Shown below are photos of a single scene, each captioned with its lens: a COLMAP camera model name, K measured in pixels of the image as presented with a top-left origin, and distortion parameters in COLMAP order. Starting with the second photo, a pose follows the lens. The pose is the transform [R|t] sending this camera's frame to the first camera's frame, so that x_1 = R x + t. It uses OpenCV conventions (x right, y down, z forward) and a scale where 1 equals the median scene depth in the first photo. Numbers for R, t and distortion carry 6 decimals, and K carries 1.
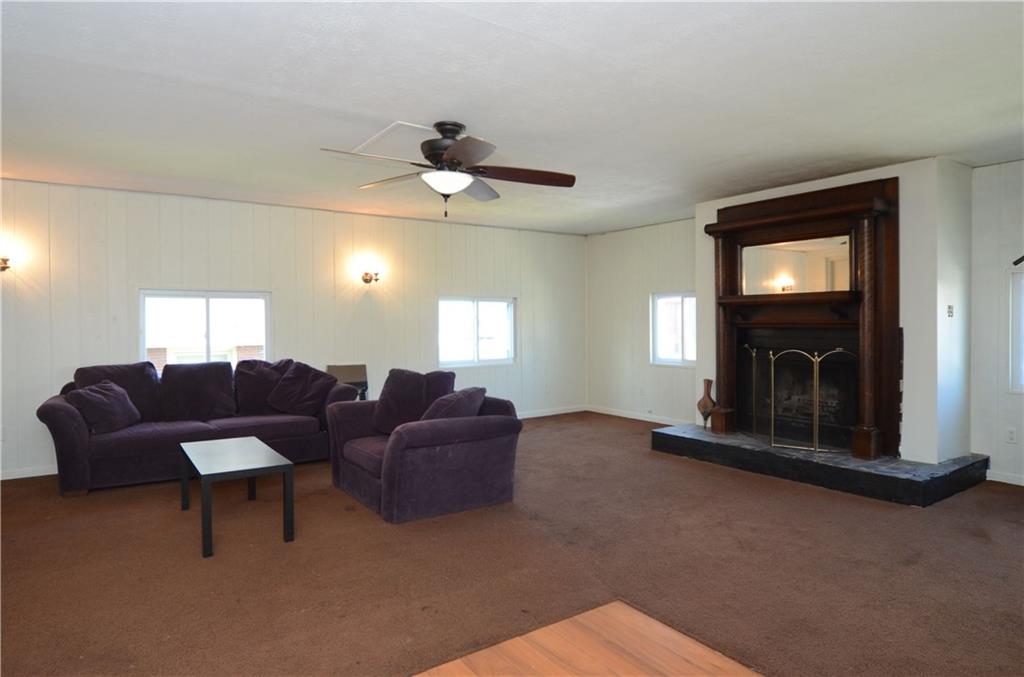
lens RADIAL K [[571.0, 0, 506.8], [0, 571.0, 349.7], [0, 0, 1]] dist [-0.017550, 0.001307]
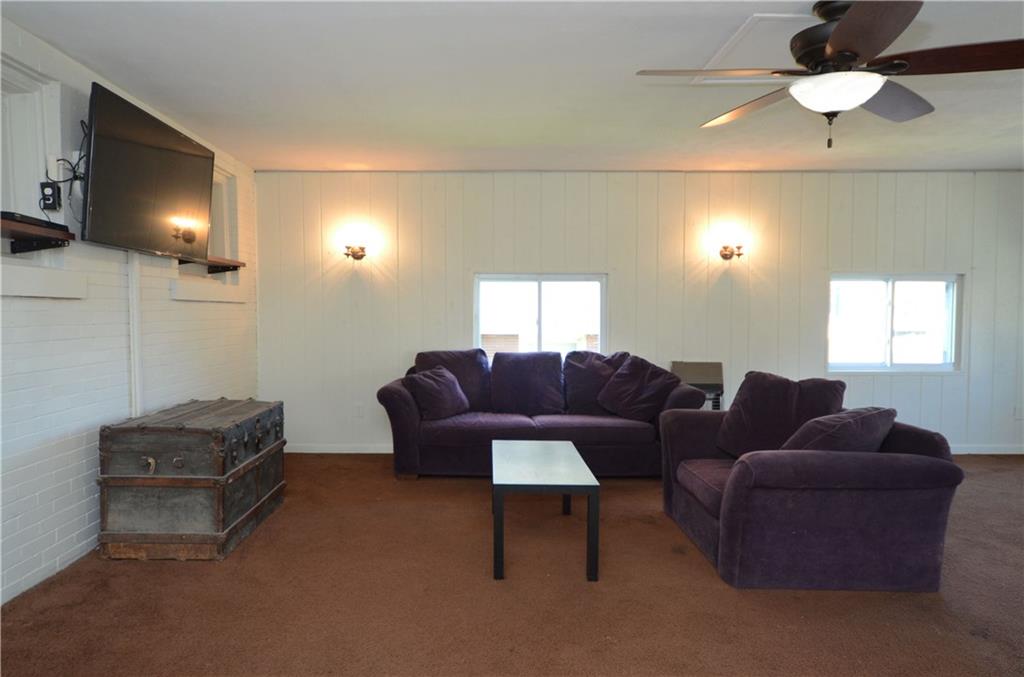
lens RADIAL K [[607.2, 0, 511.2], [0, 607.2, 342.7], [0, 0, 1]] dist [-0.001443, 0.002090]
pose [[0.810606, 0.035948, -0.584488, 0.010352], [-0.033365, 0.999328, 0.015190, -0.005932], [0.584641, 0.007188, 0.811260, 0.182359]]
